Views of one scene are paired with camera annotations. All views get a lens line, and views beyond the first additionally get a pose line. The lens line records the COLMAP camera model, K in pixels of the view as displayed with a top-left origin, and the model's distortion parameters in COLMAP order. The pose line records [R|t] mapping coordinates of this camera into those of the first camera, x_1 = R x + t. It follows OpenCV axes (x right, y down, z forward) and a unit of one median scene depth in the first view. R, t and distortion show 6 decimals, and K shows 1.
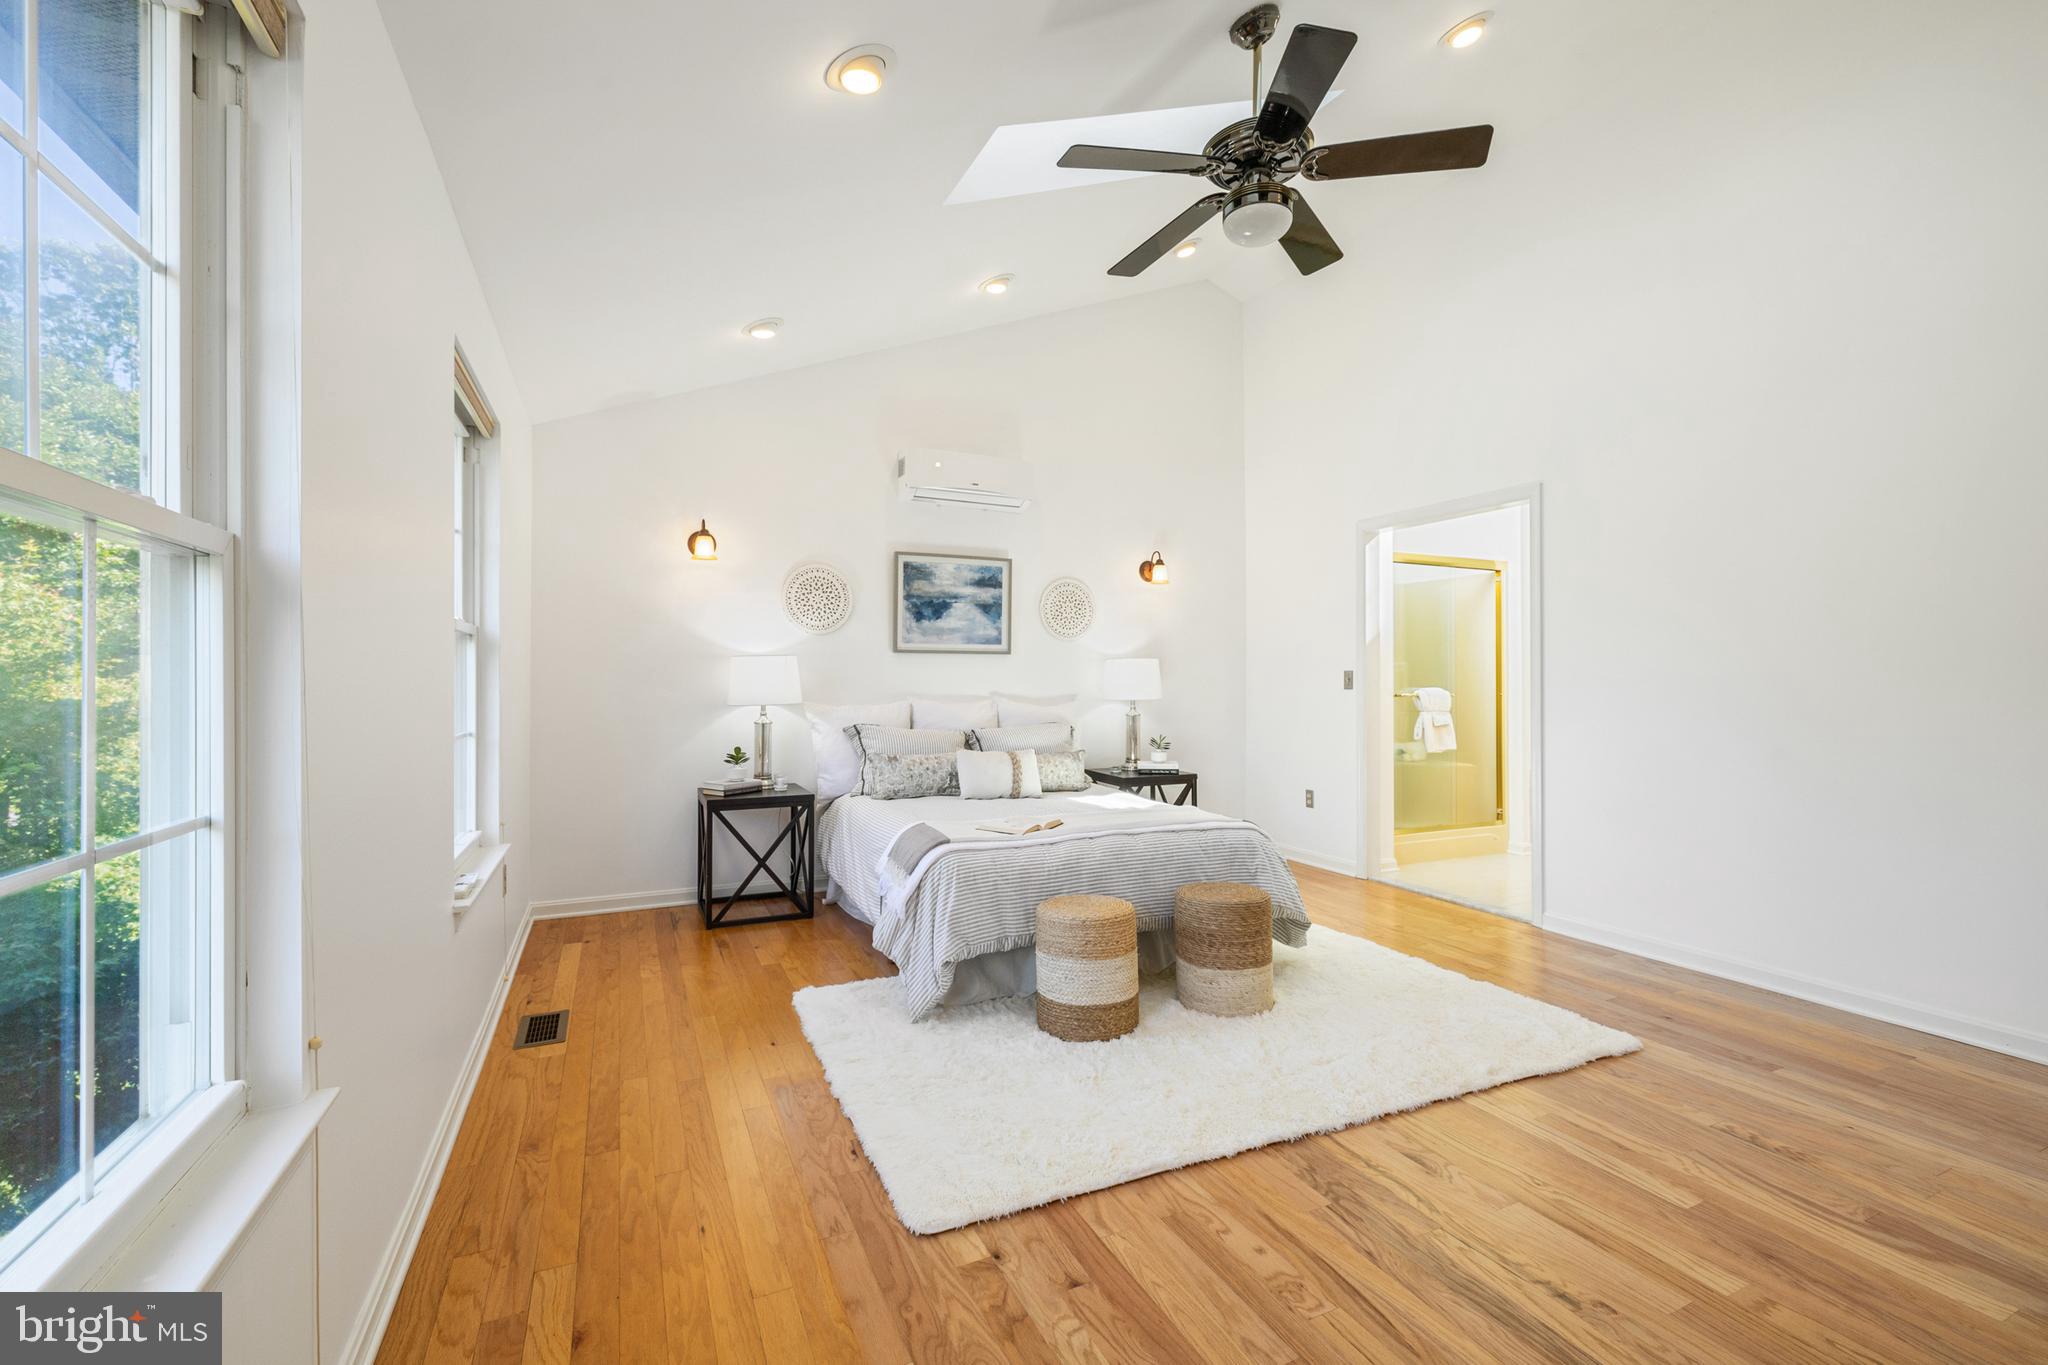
lens RADIAL K [[858.4, 0, 1017.1], [0, 858.4, 672.5], [0, 0, 1]] dist [-0.000327, 0.000447]
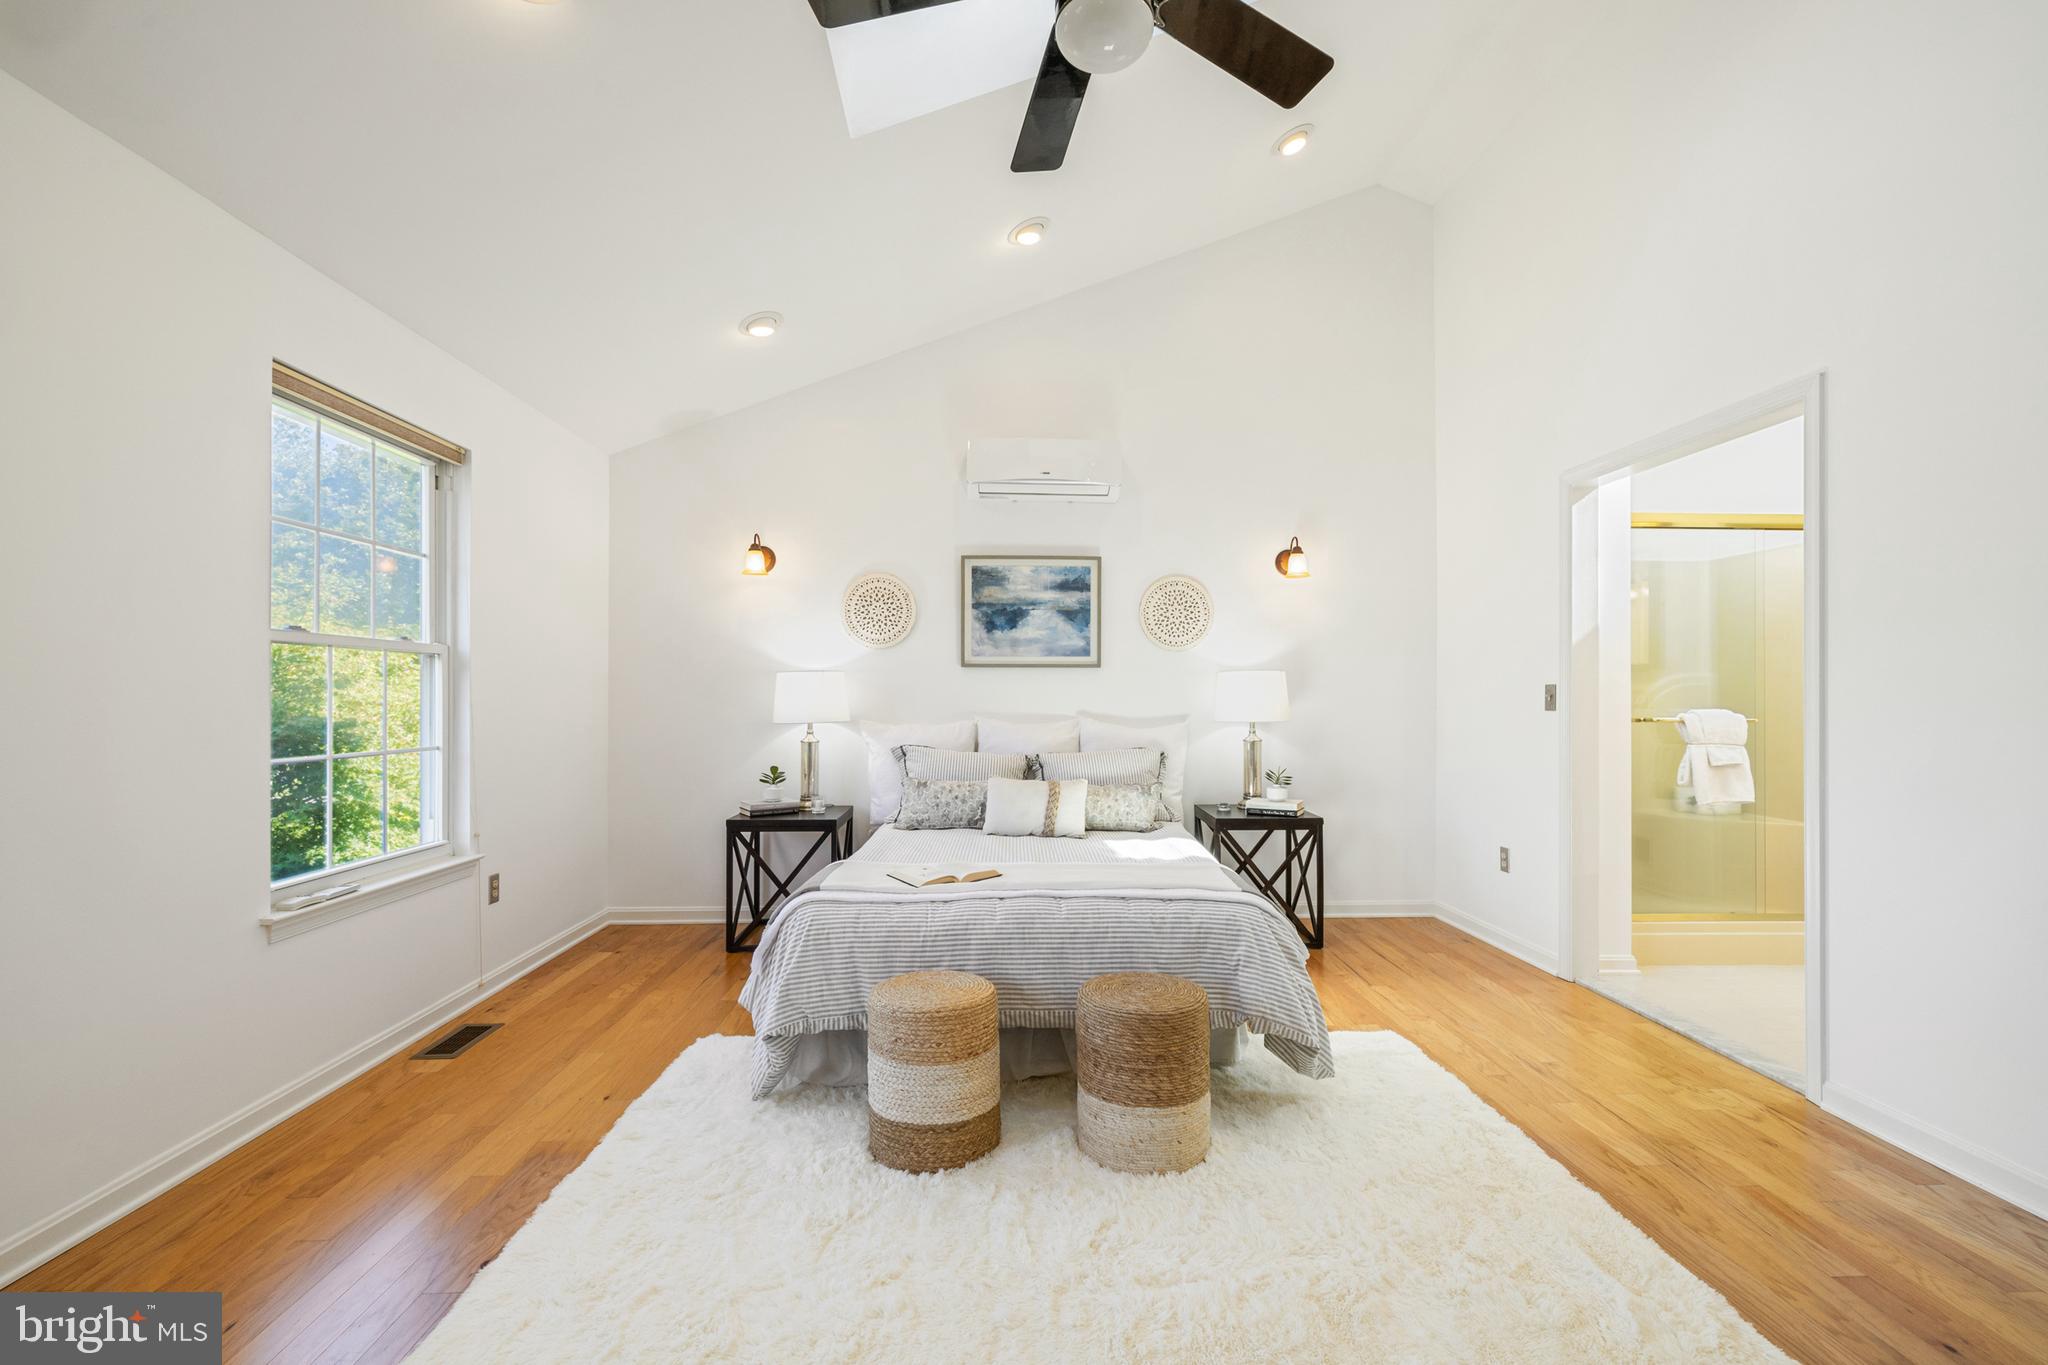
lens RADIAL K [[858.4, 0, 1020.5], [0, 858.4, 692.5], [0, 0, 1]] dist [-0.000327, 0.000447]
pose [[0.925324, -0.001402, -0.379174, 0.270674], [0.002569, 0.999993, 0.002571, 0.001780], [0.379168, -0.003353, 0.925322, 0.190639]]
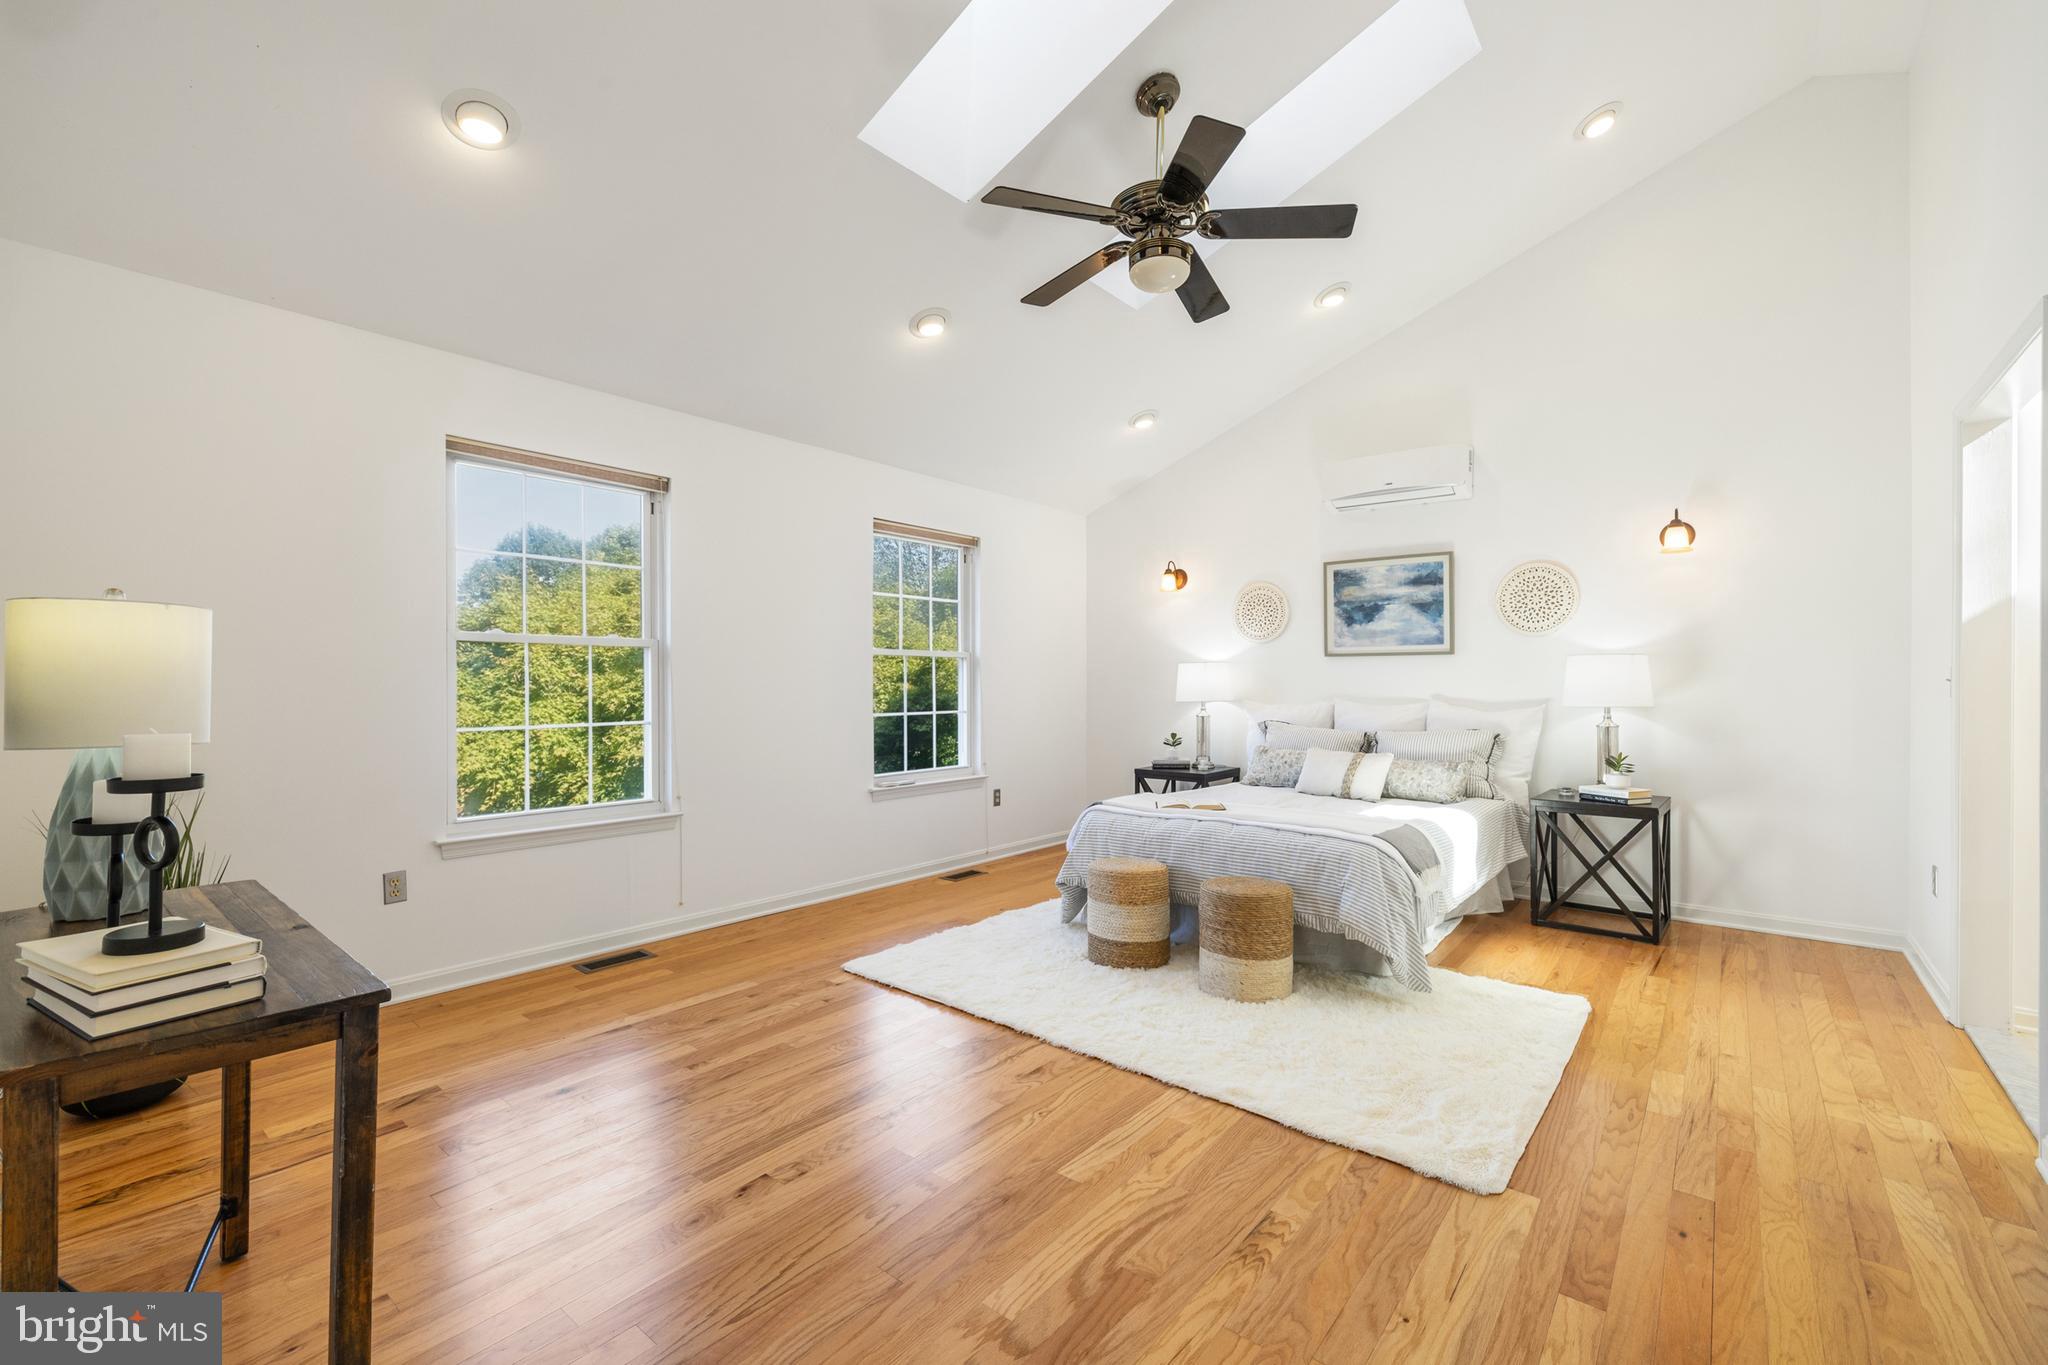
lens RADIAL K [[858.4, 0, 1026.6], [0, 858.4, 684.1], [0, 0, 1]] dist [-0.000327, 0.000447]
pose [[0.445774, 0.003131, -0.895140, 0.682373], [0.009006, 0.999928, 0.007982, -0.000506], [0.895100, -0.011620, 0.445713, 0.192785]]
